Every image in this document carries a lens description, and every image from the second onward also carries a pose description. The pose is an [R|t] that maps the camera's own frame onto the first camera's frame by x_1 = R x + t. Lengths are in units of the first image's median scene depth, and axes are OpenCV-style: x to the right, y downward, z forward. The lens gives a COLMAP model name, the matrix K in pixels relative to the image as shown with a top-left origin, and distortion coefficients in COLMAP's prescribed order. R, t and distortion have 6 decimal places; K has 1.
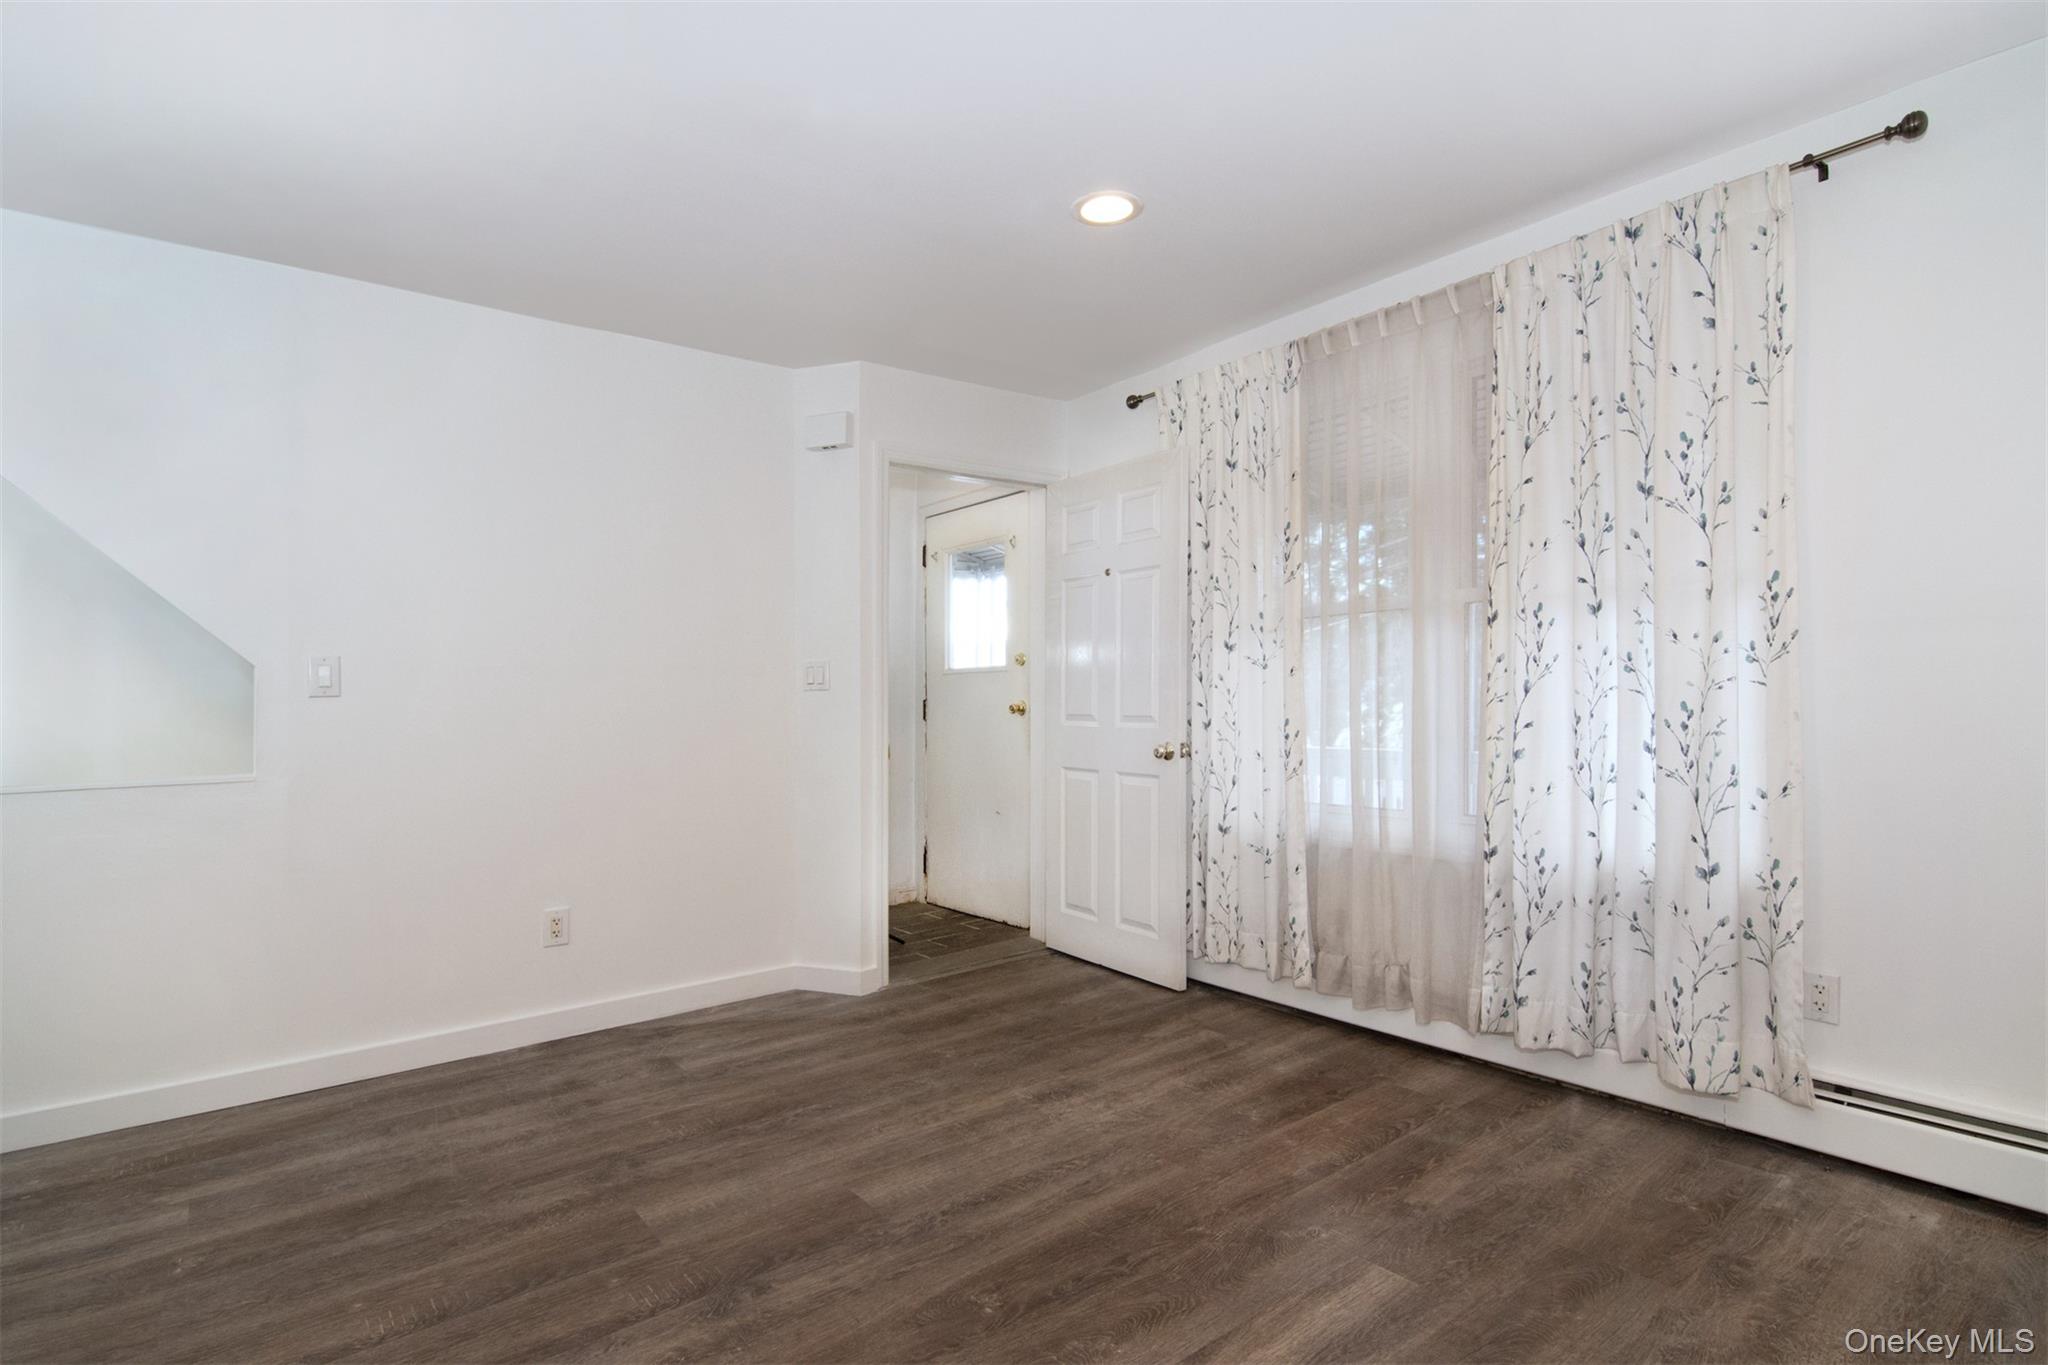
lens RADIAL K [[1055.0, 0, 1061.7], [0, 1055.0, 667.2], [0, 0, 1]] dist [-0.001600, -0.000614]
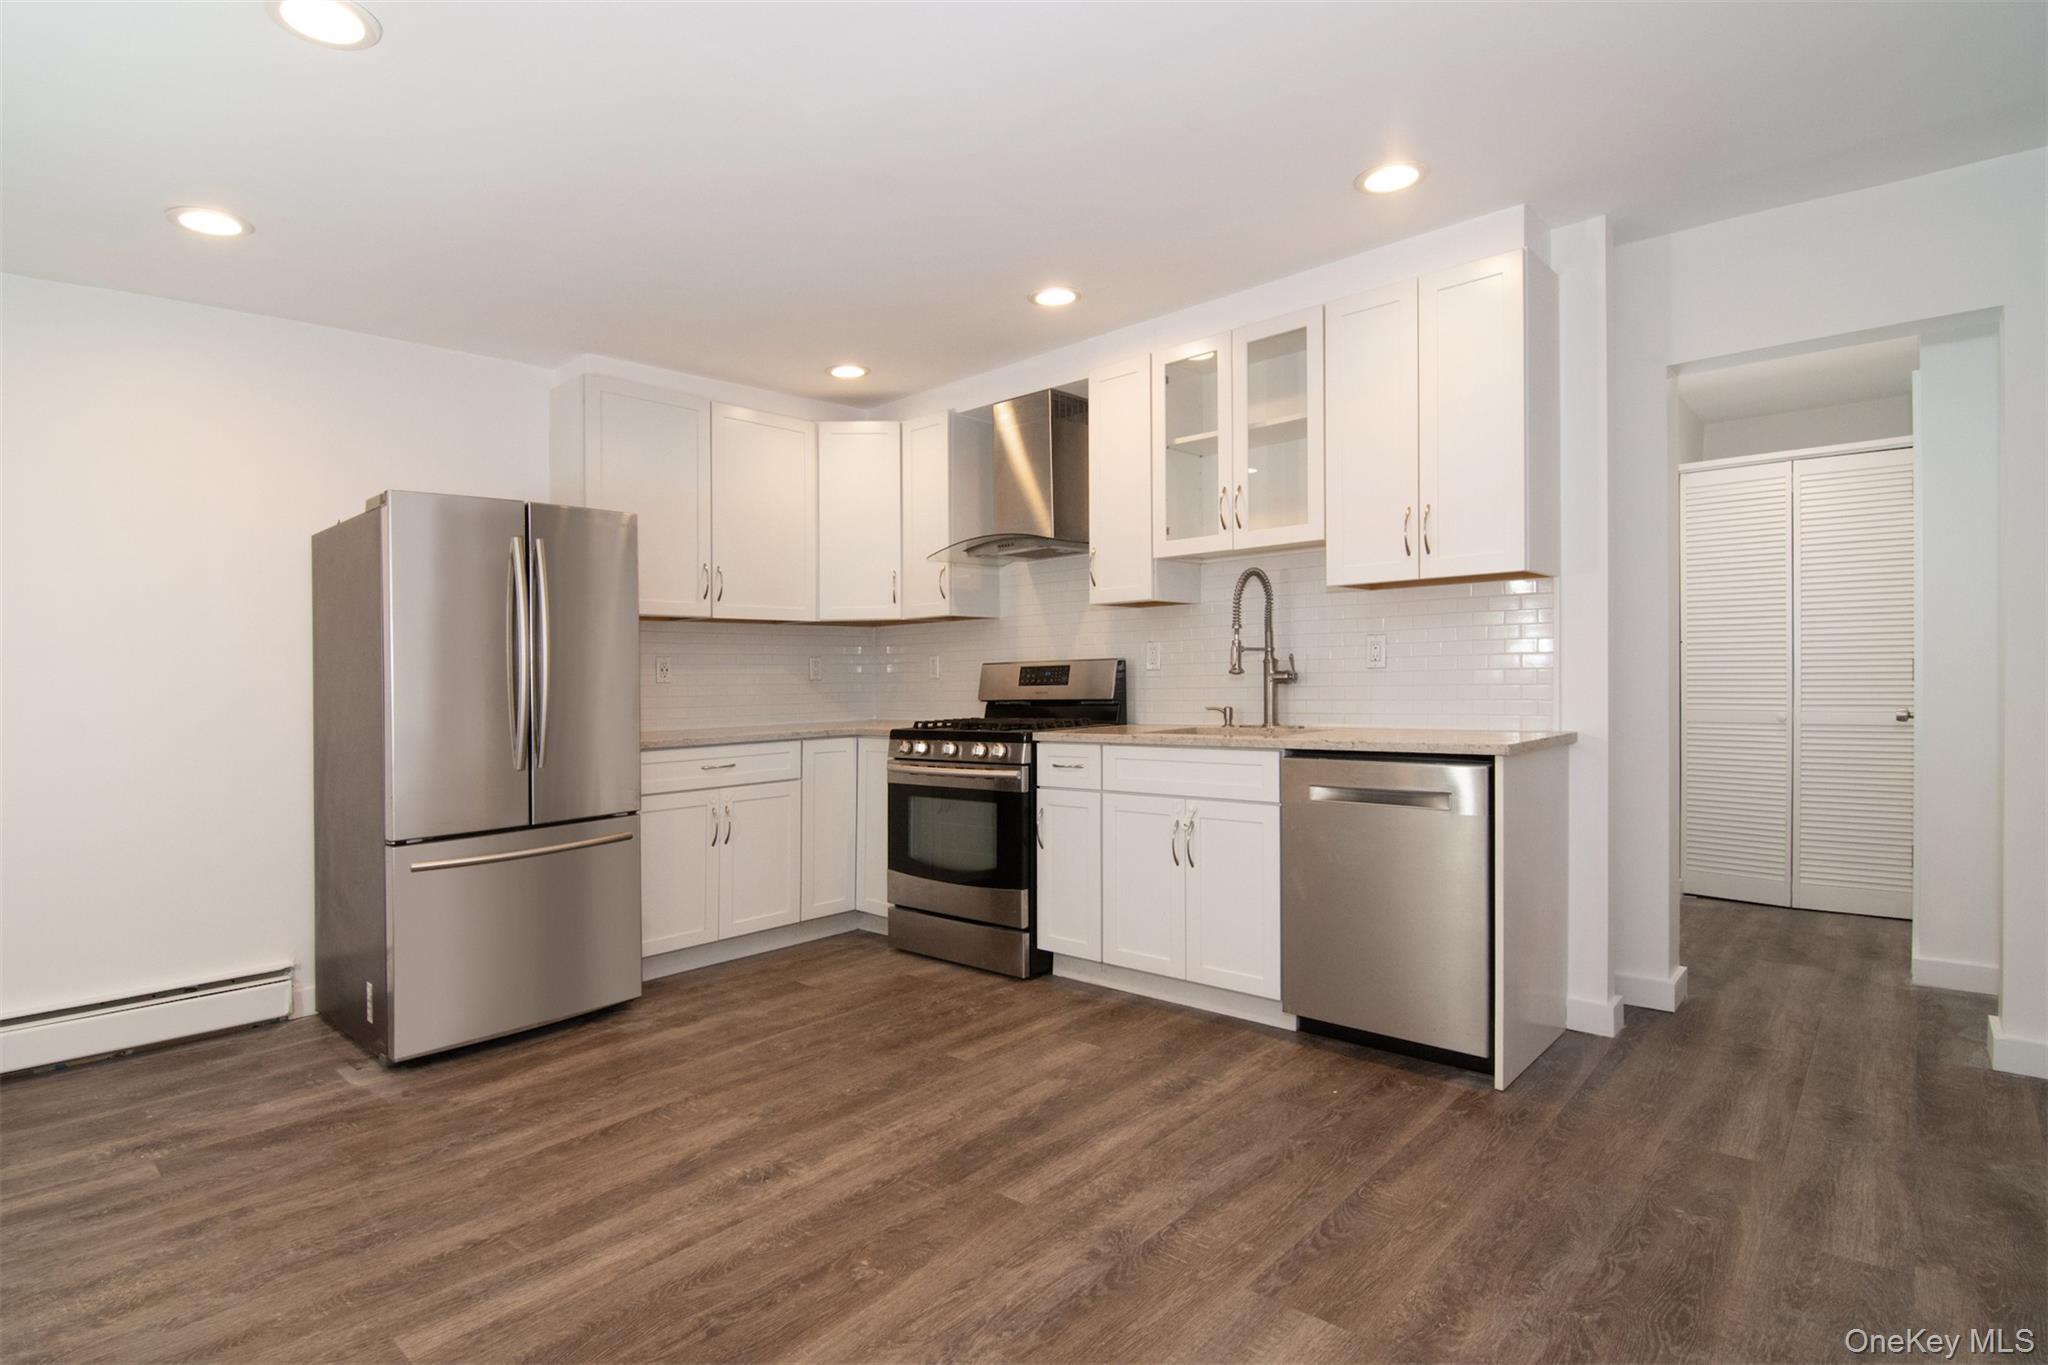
lens RADIAL K [[1044.8, 0, 1024.0], [0, 1044.8, 682.5], [0, 0, 1]] dist [-0.029176, 0.000109]
pose [[-0.992255, 0.038064, -0.118239, -0.089617], [0.040530, 0.999007, -0.018521, 0.043468], [0.117416, -0.023170, -0.992812, 1.448926]]
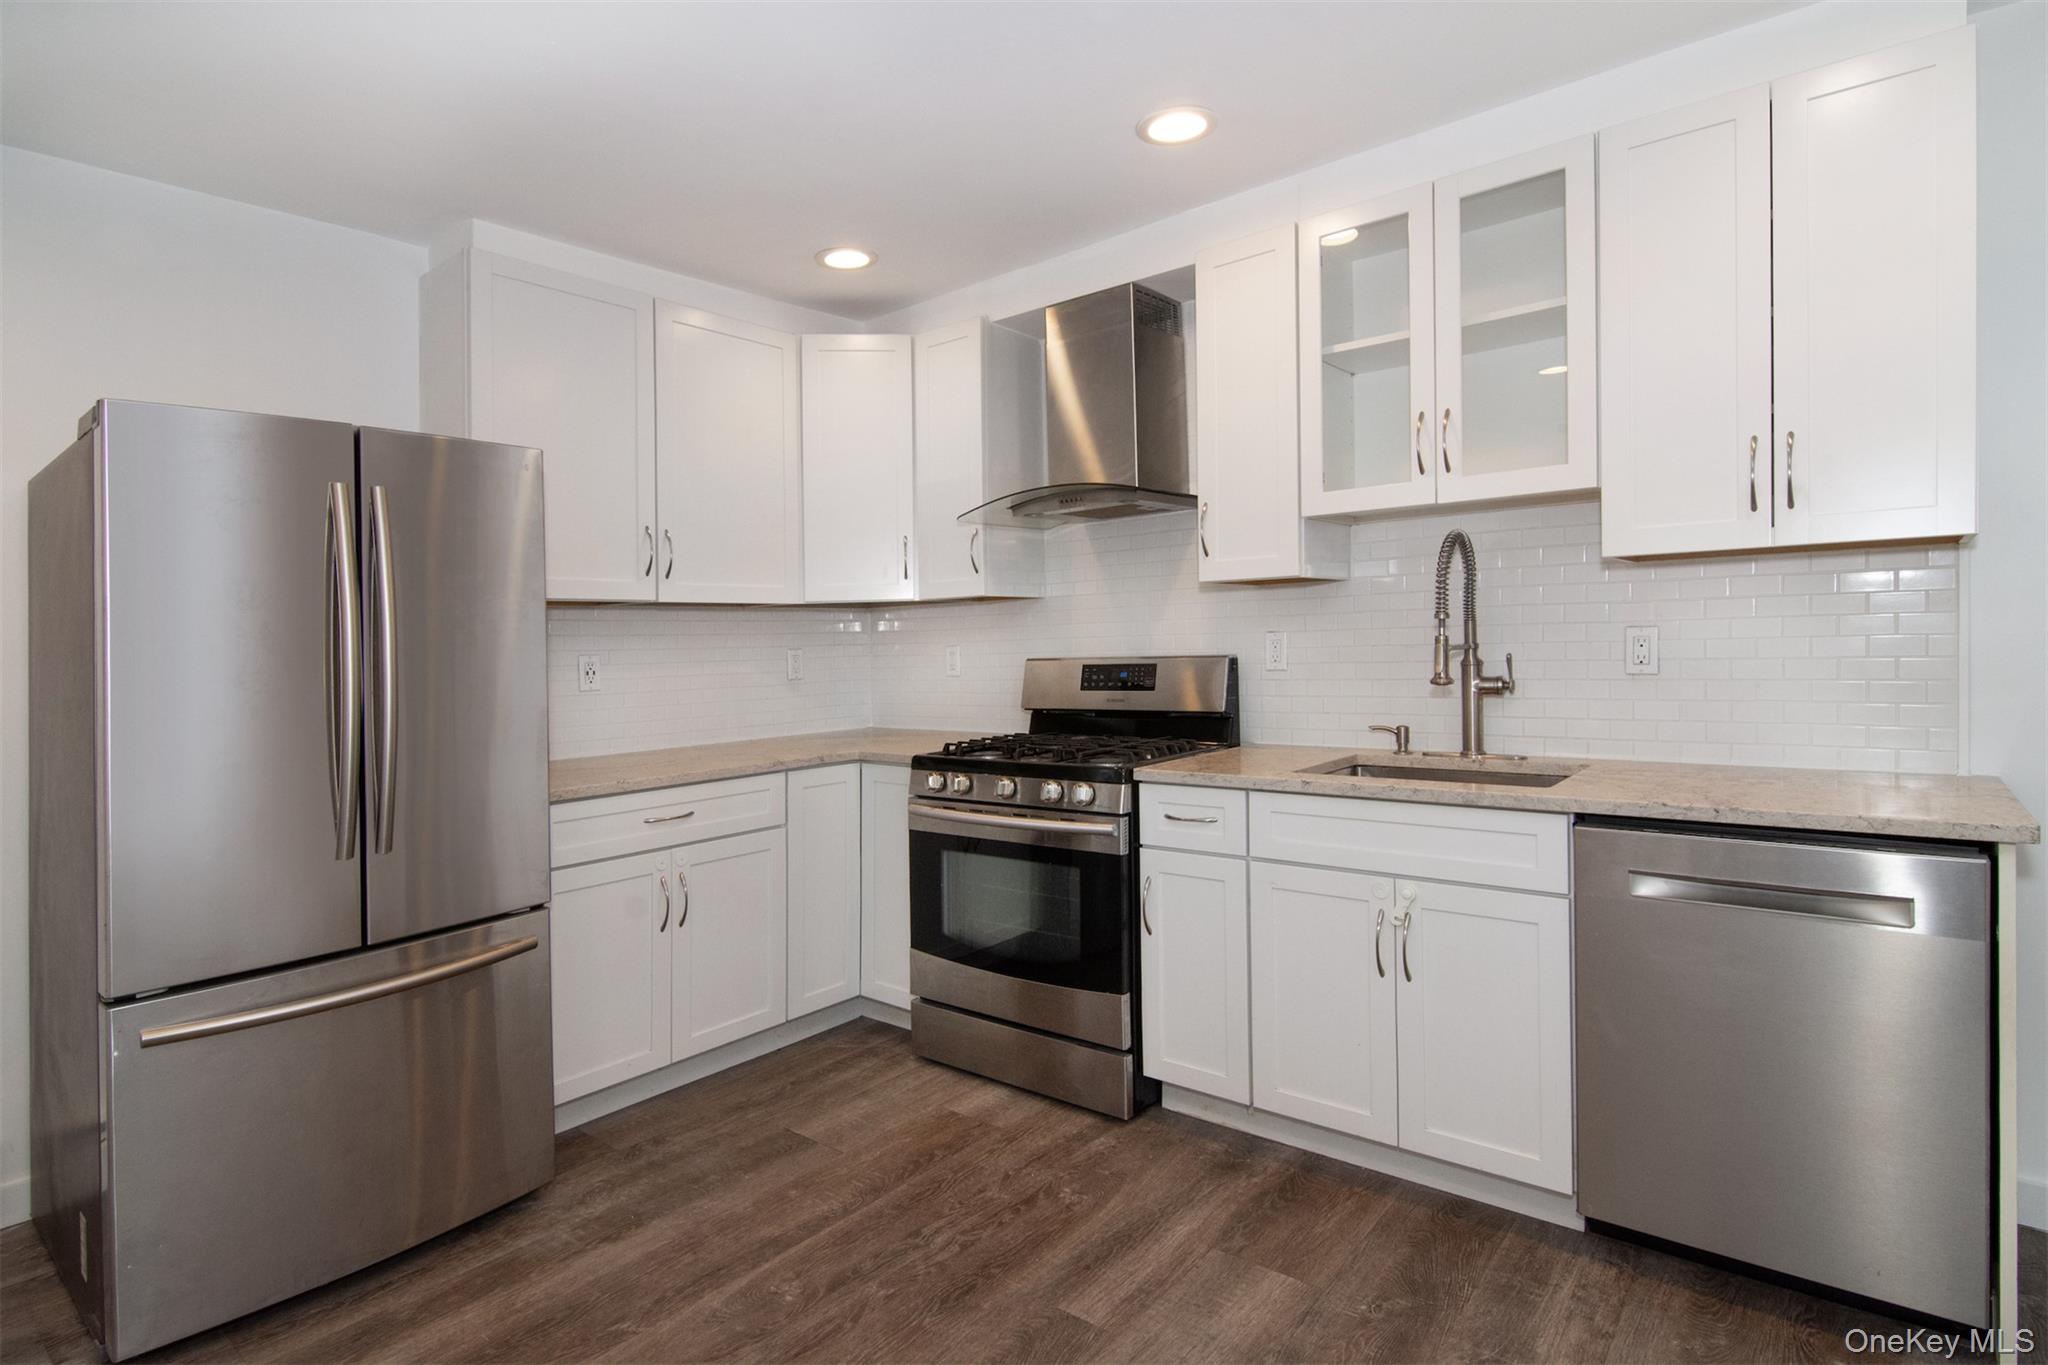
lens RADIAL K [[1055.0, 0, 1061.7], [0, 1055.0, 667.2], [0, 0, 1]] dist [-0.001600, -0.000614]
pose [[-0.978474, 0.050601, -0.200071, -0.005747], [0.051313, 0.998681, 0.001628, -0.013876], [0.199889, -0.008673, -0.979780, 1.011485]]
